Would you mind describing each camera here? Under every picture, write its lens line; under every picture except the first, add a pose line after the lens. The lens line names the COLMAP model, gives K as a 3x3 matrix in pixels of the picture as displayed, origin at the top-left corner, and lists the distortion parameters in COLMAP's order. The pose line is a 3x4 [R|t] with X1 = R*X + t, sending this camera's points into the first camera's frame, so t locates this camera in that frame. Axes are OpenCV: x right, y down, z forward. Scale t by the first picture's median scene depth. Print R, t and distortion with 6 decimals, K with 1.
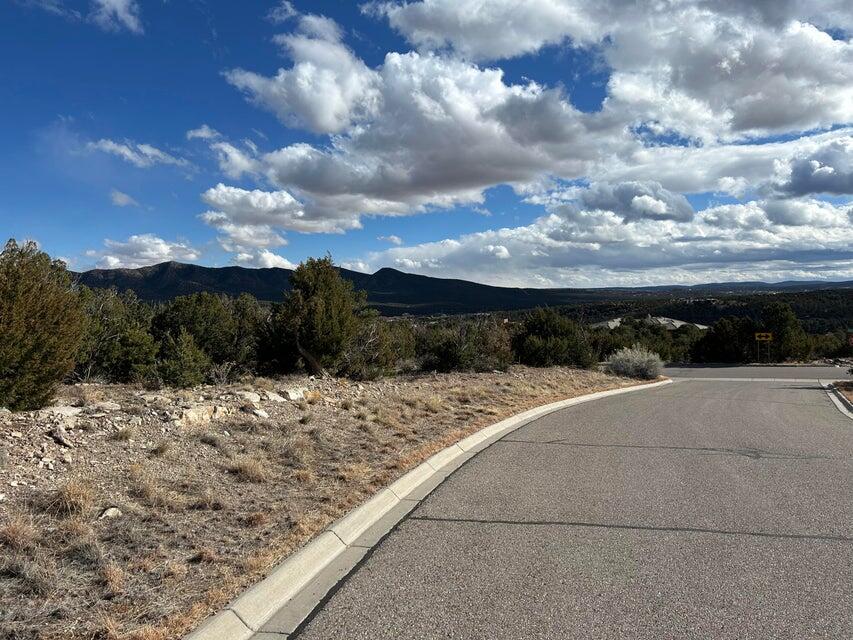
lens RADIAL K [[661.7, 0, 426.5], [0, 661.7, 320.0], [0, 0, 1]] dist [0.077800, -0.116408]
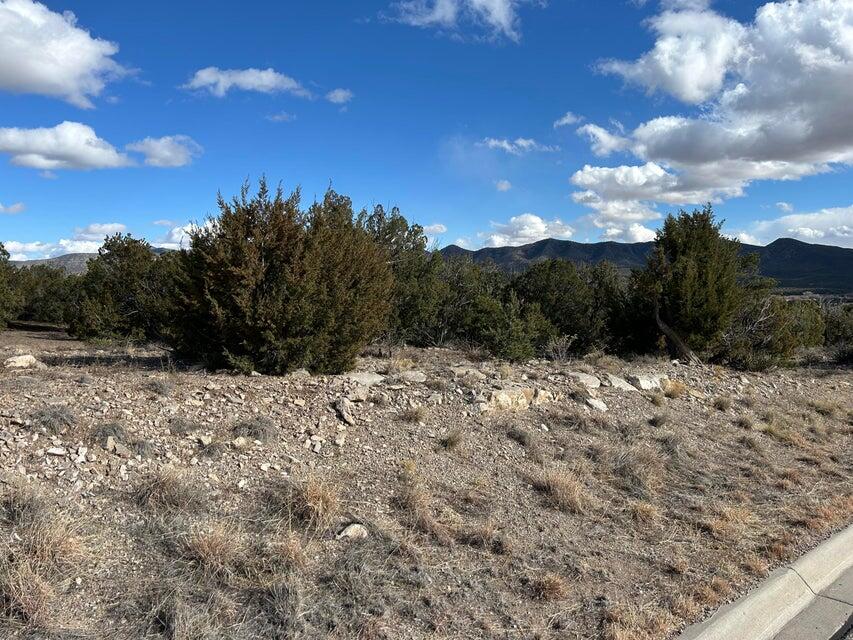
lens RADIAL K [[661.7, 0, 426.5], [0, 661.7, 320.0], [0, 0, 1]] dist [0.077800, -0.116408]
pose [[0.854702, 0.045152, -0.517151, -0.030370], [-0.027380, 0.998745, 0.041949, 0.020394], [0.518396, -0.021694, 0.854865, 0.282561]]
